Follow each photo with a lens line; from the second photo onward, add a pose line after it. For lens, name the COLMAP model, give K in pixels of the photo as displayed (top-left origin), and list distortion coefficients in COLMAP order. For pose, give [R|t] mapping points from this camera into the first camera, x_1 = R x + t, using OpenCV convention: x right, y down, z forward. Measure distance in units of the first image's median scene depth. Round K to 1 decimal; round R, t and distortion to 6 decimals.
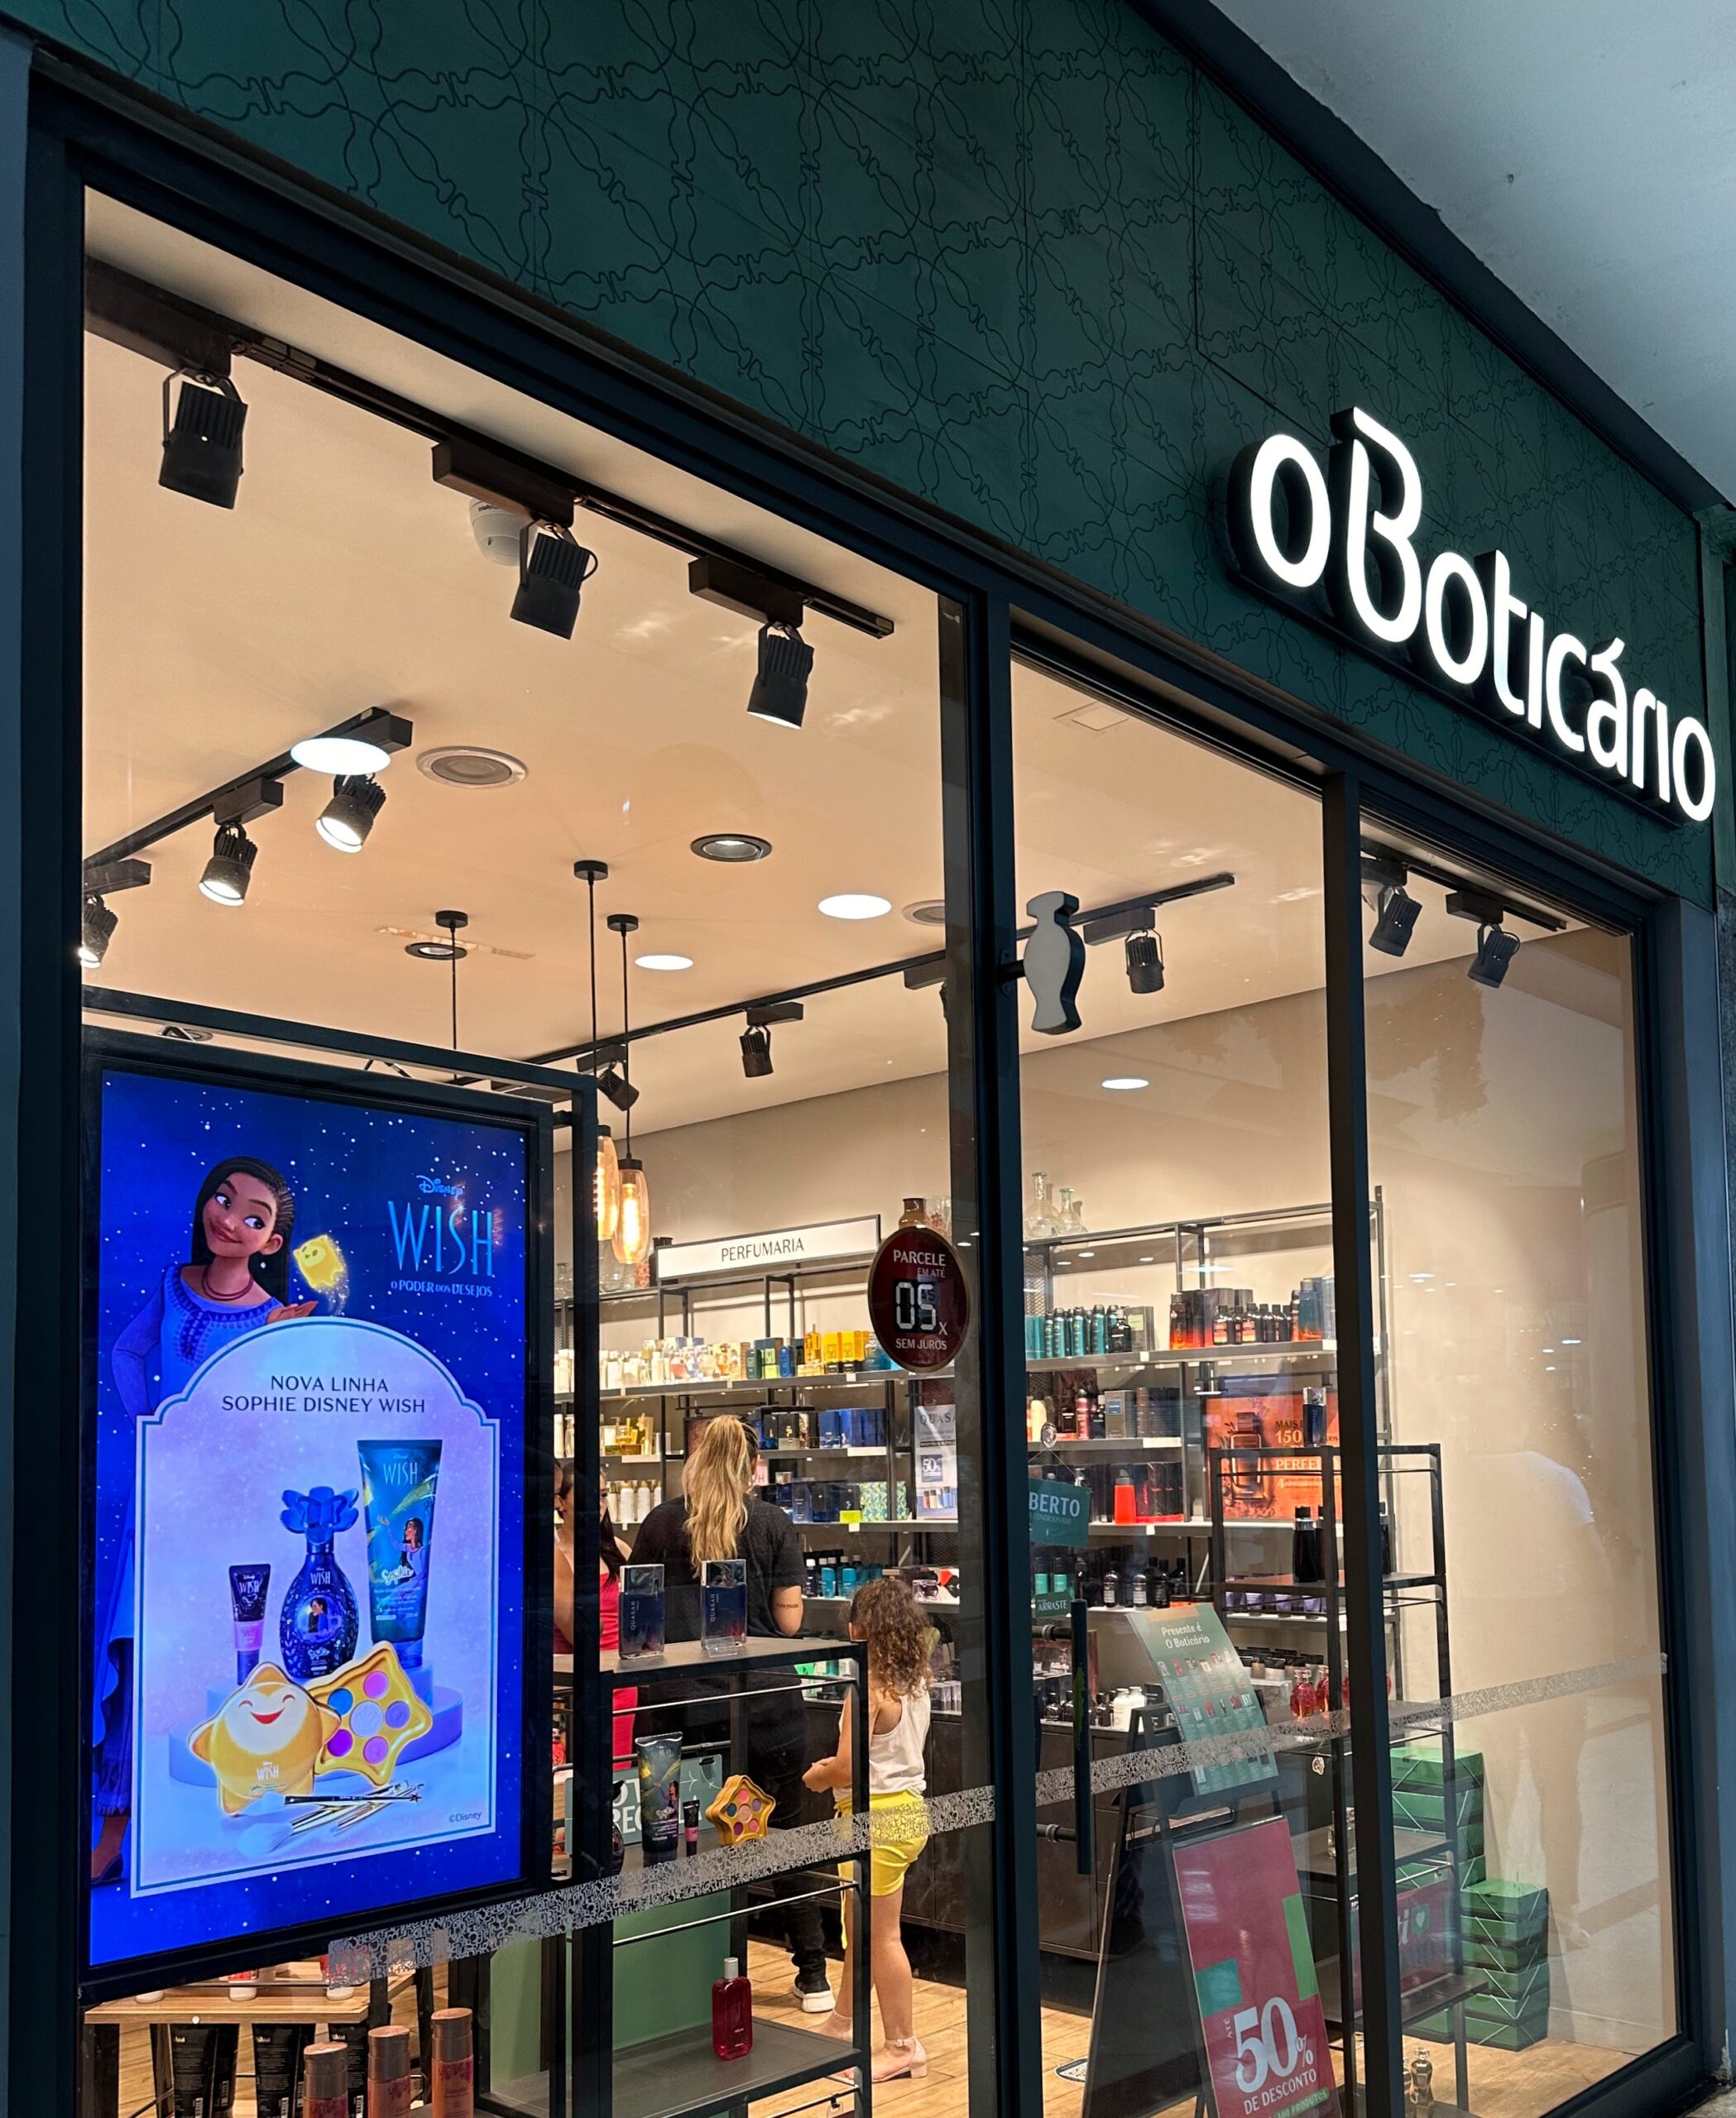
lens RADIAL K [[1936.6, 0, 870.3], [0, 1936.6, 1146.6], [0, 0, 1]] dist [-0.006757, -0.005564]
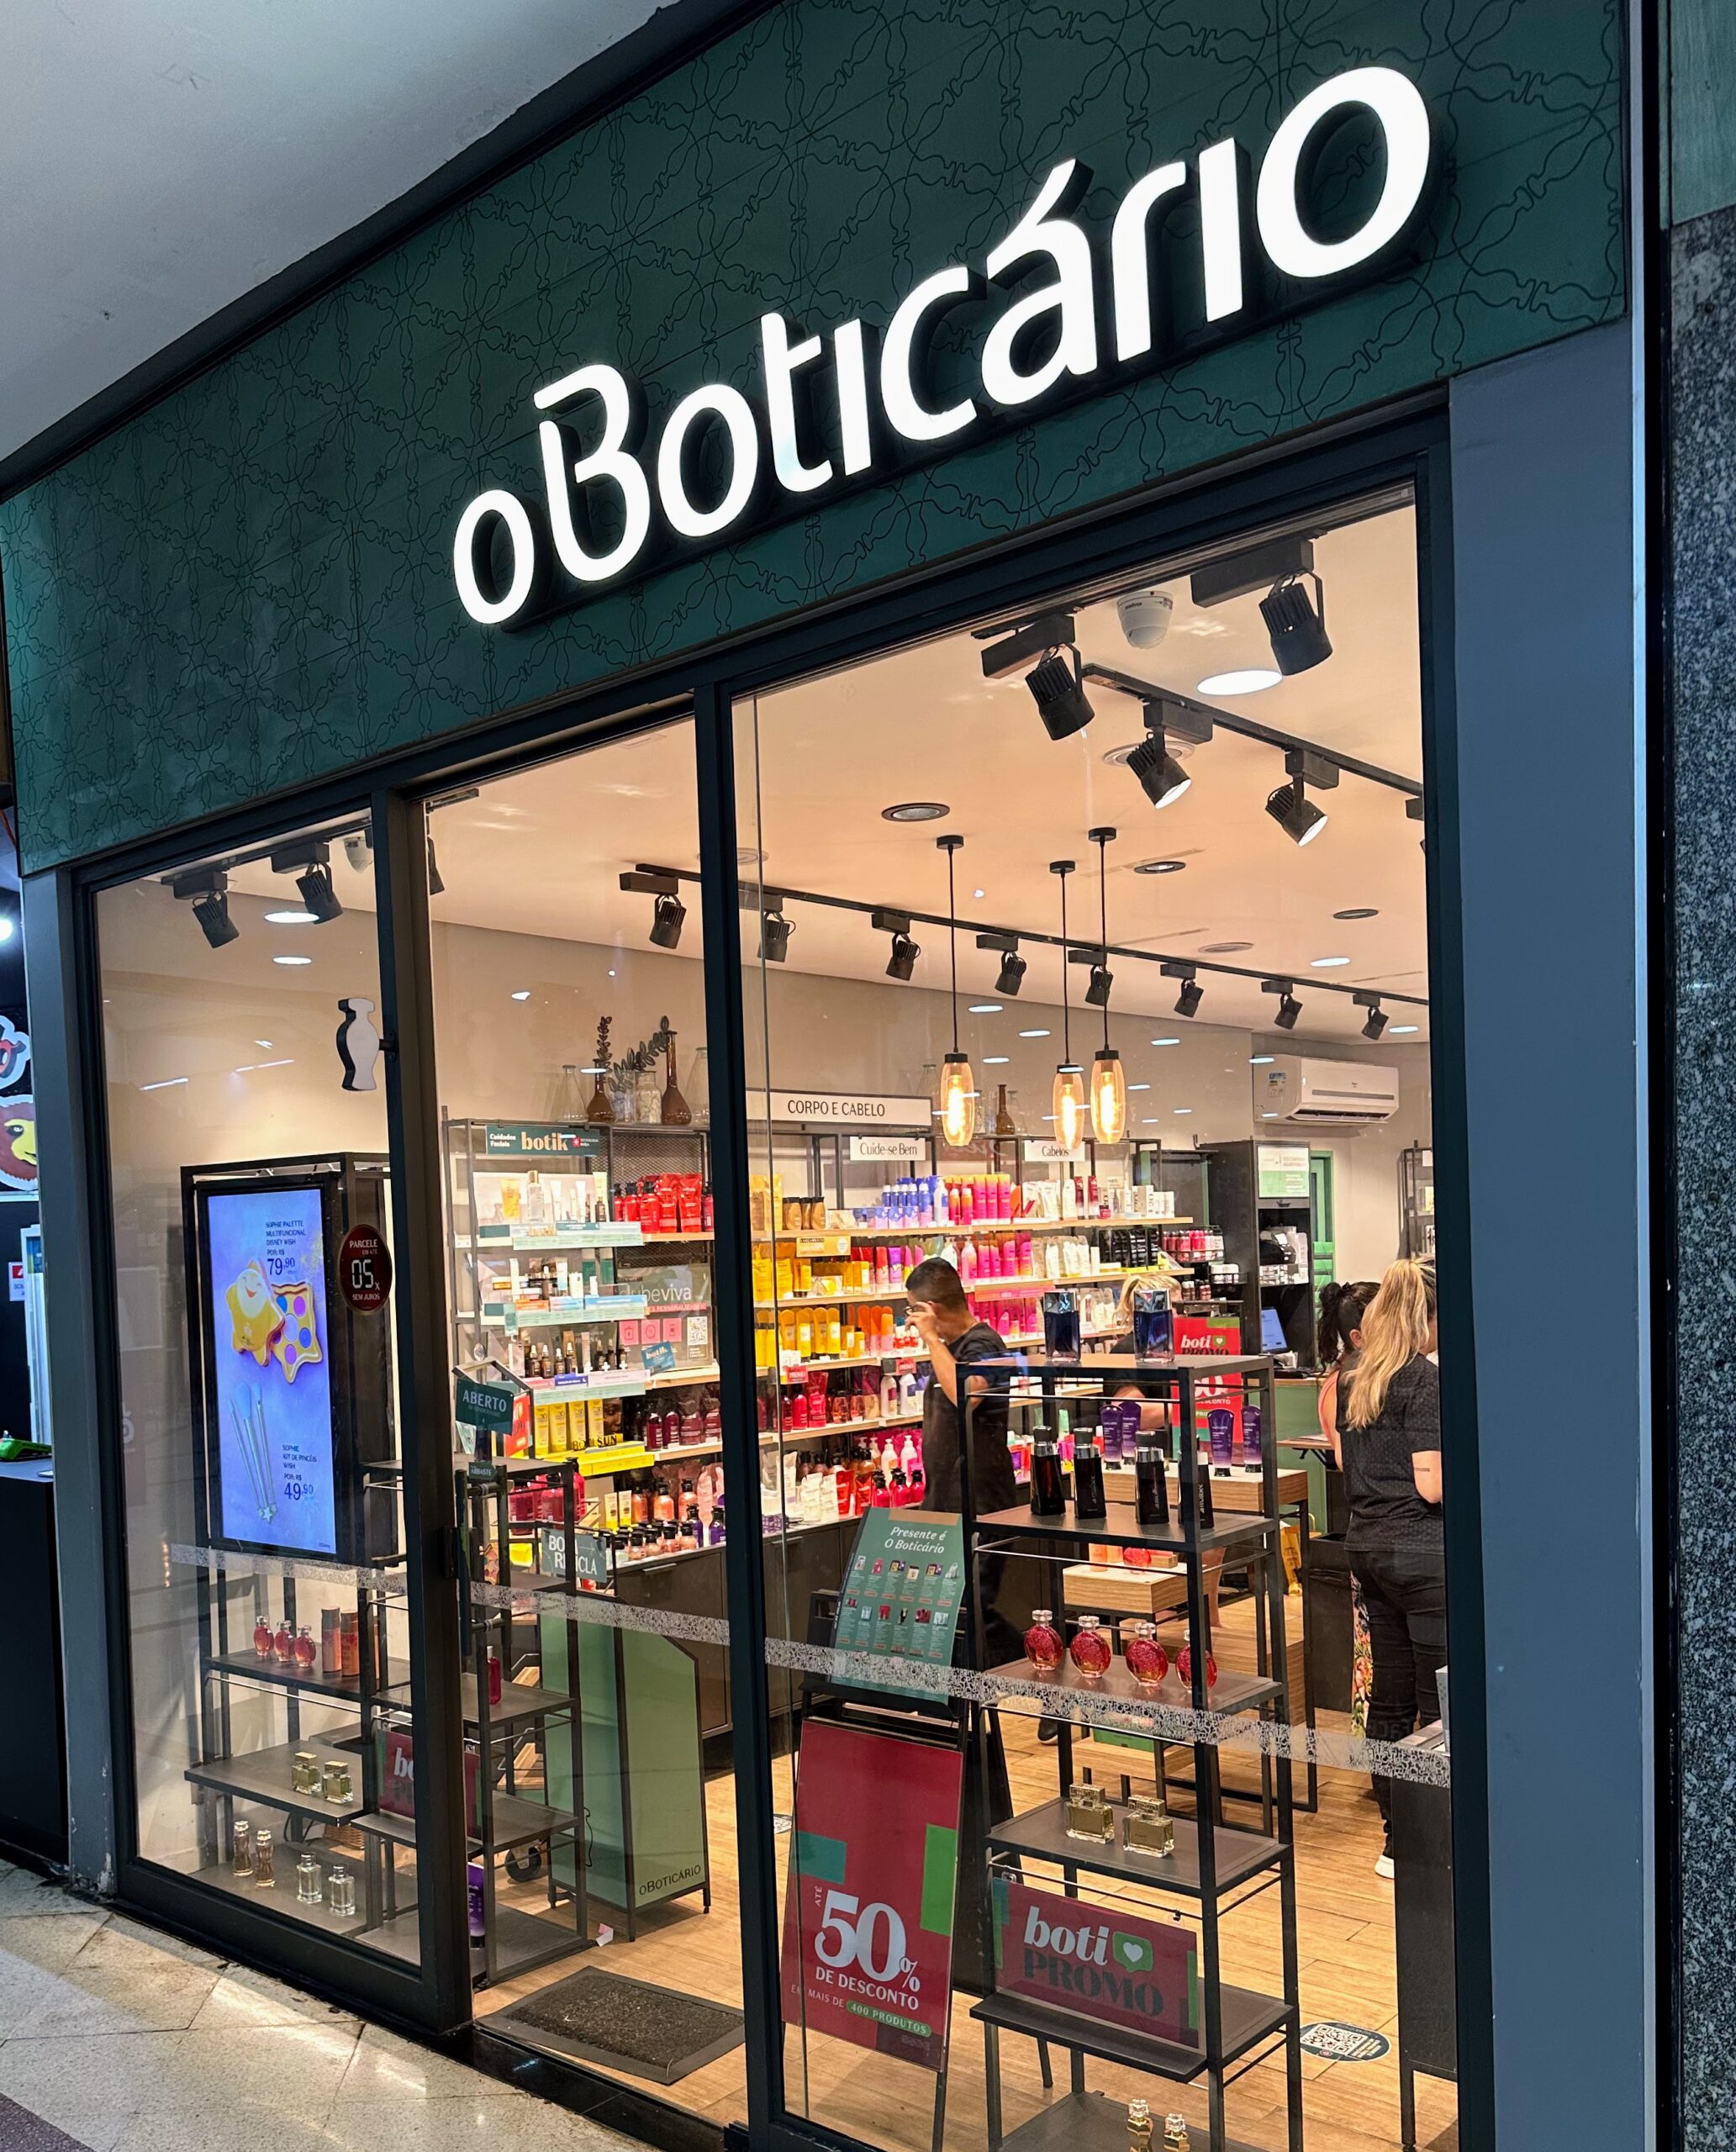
lens RADIAL K [[1790.1, 0, 868.0], [0, 1790.1, 1076.0], [0, 0, 1]] dist [-0.003052, -0.002140]
pose [[0.036345, -0.068594, -0.996982, 1.251226], [0.200262, 0.977905, -0.059981, 0.076201], [0.979068, -0.197478, 0.049279, 1.102711]]
